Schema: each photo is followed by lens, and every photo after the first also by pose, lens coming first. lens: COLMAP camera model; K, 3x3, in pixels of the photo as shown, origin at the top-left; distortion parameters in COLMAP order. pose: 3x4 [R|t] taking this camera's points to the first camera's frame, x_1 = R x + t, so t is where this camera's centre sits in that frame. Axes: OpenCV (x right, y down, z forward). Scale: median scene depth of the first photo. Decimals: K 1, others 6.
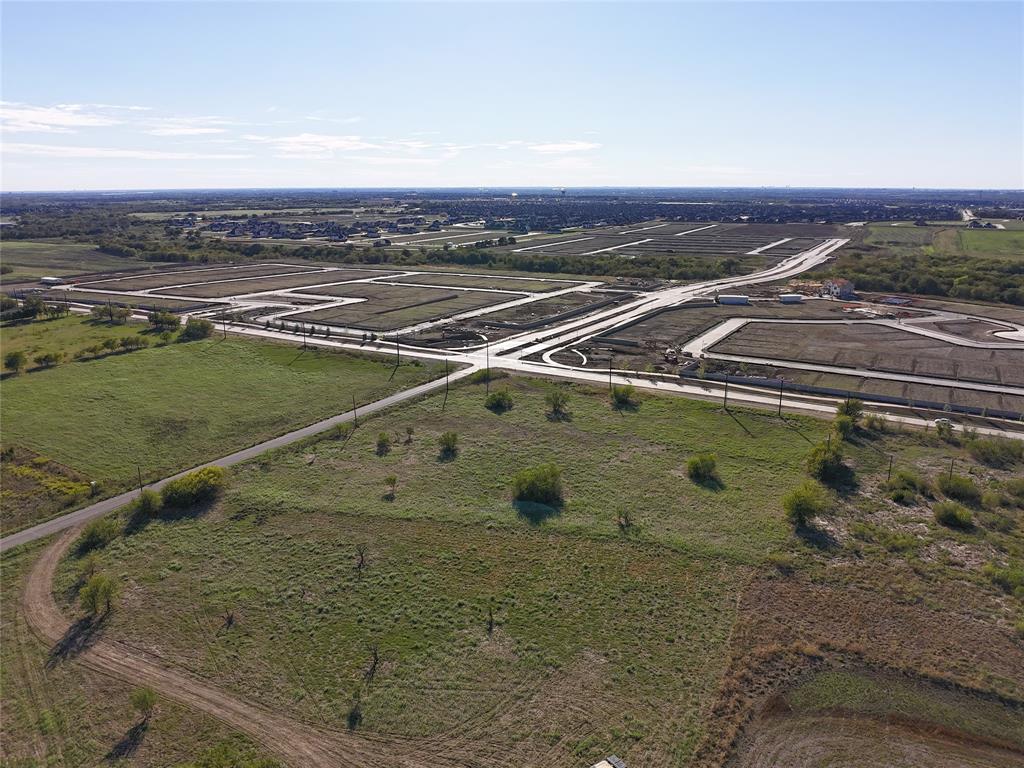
lens RADIAL K [[752.9, 0, 512.0], [0, 752.9, 384.0], [0, 0, 1]] dist [-0.030368, -0.003876]
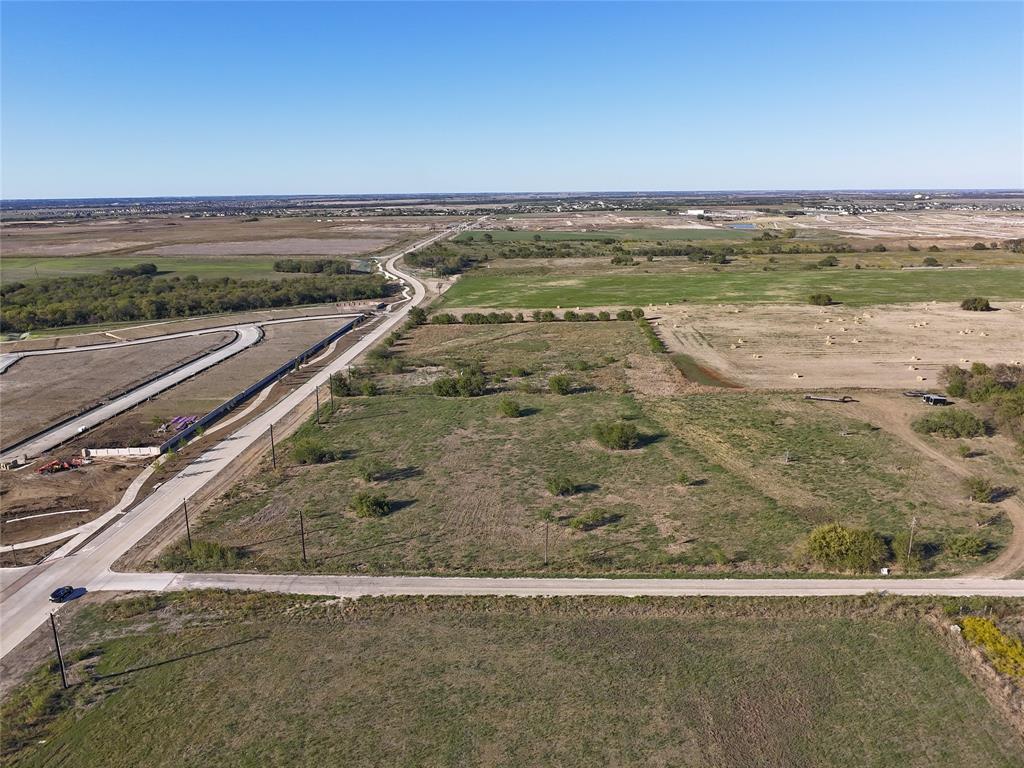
lens RADIAL K [[752.9, 0, 512.0], [0, 752.9, 384.0], [0, 0, 1]] dist [-0.030368, -0.003876]
pose [[-0.453171, -0.216716, 0.864679, -0.839755], [0.238309, 0.905241, 0.351777, -0.375344], [-0.858979, 0.365476, -0.358584, 1.382959]]
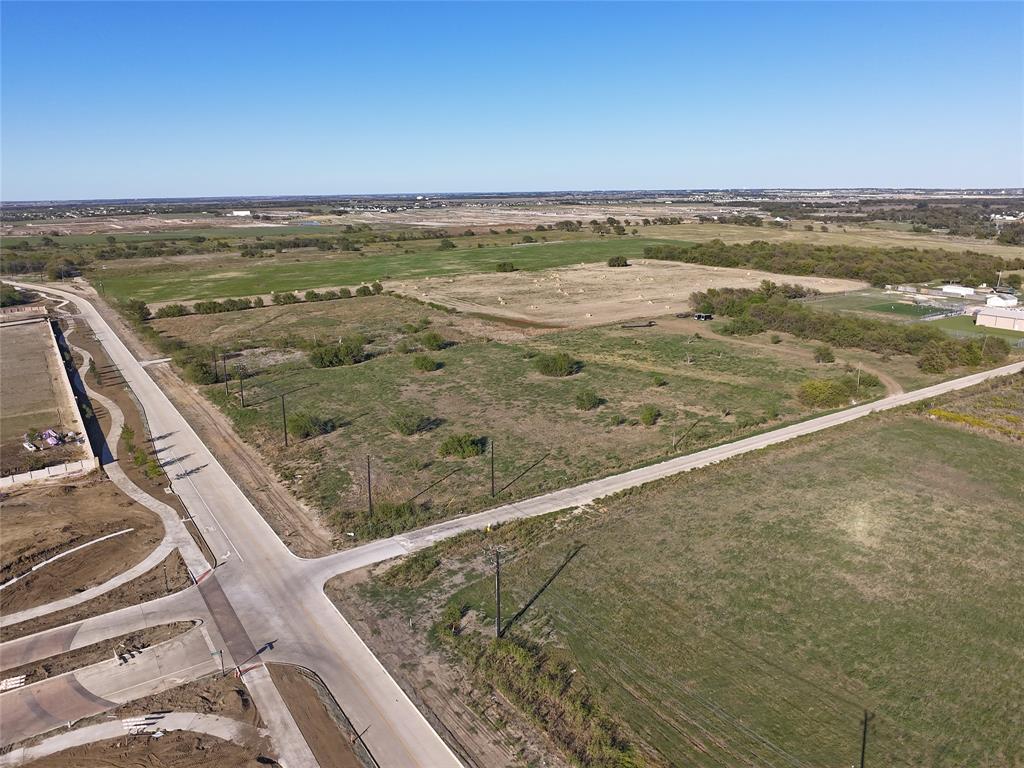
lens RADIAL K [[752.9, 0, 512.0], [0, 752.9, 384.0], [0, 0, 1]] dist [-0.030368, -0.003876]
pose [[-0.888781, -0.103398, 0.446516, -0.454569], [0.128652, 0.878772, 0.459575, -0.424766], [-0.439905, 0.465907, -0.767733, 1.864698]]
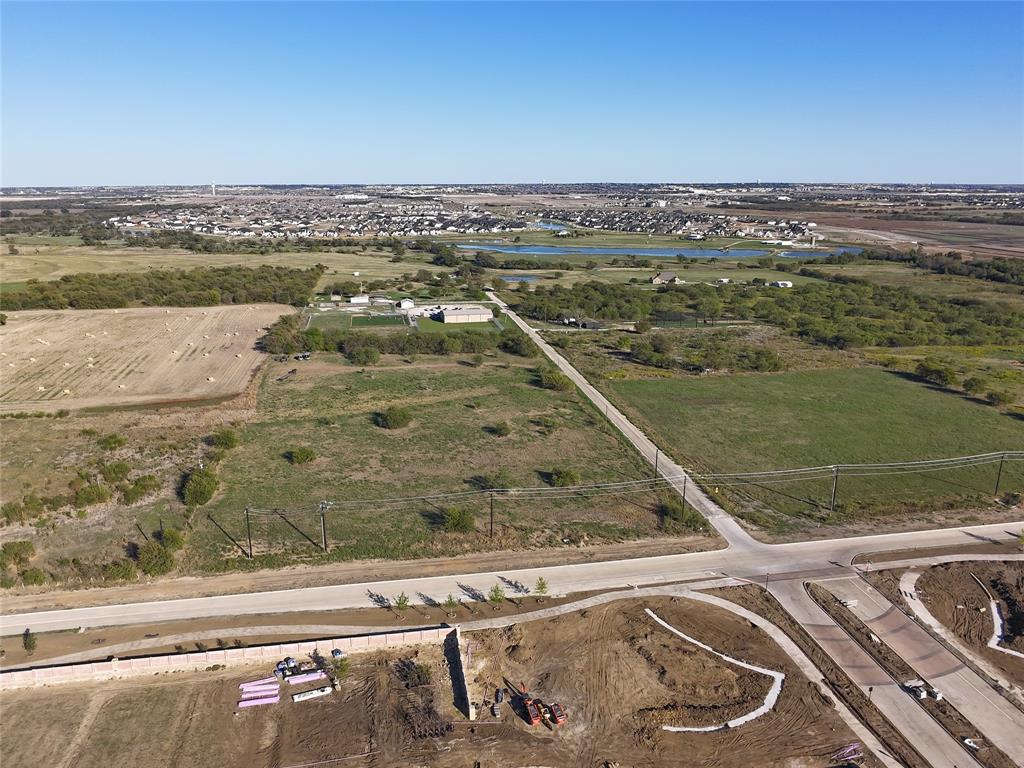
lens RADIAL K [[752.9, 0, 512.0], [0, 752.9, 384.0], [0, 0, 1]] dist [-0.030368, -0.003876]
pose [[-0.770822, 0.169052, -0.614211, 0.695183], [-0.159657, 0.882113, 0.443155, -0.577185], [0.616720, 0.439656, -0.652962, 1.880840]]
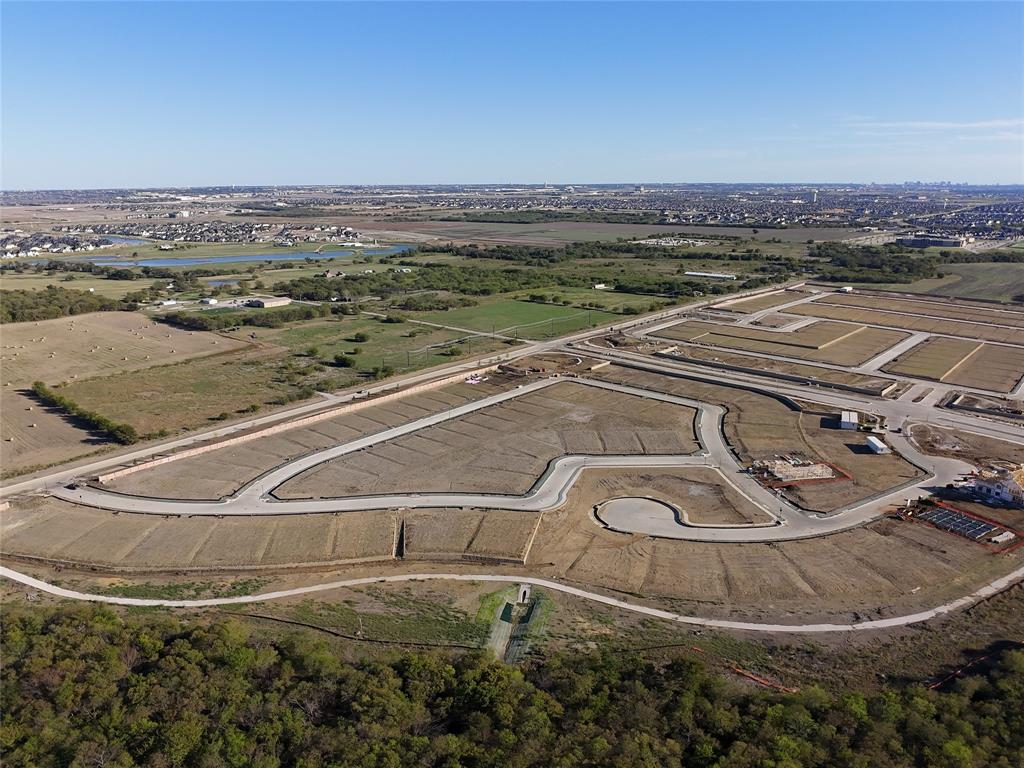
lens RADIAL K [[752.9, 0, 512.0], [0, 752.9, 384.0], [0, 0, 1]] dist [-0.030368, -0.003876]
pose [[-0.198905, 0.257081, -0.945699, 2.688734], [-0.247486, 0.920528, 0.302291, -0.733214], [0.948255, 0.294174, -0.119474, 1.826462]]
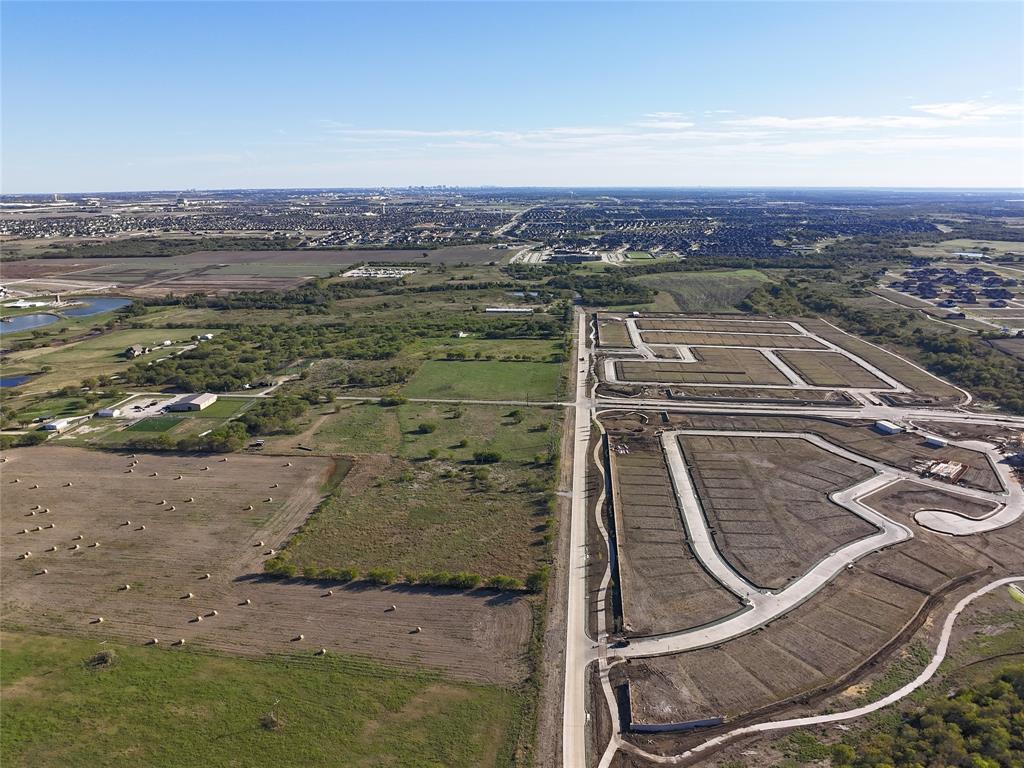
lens RADIAL K [[752.9, 0, 512.0], [0, 752.9, 384.0], [0, 0, 1]] dist [-0.030368, -0.003876]
pose [[0.407935, 0.235315, -0.882166, 2.600542], [-0.229423, 0.961633, 0.150422, -0.535481], [0.883716, 0.141026, 0.446270, -0.114297]]
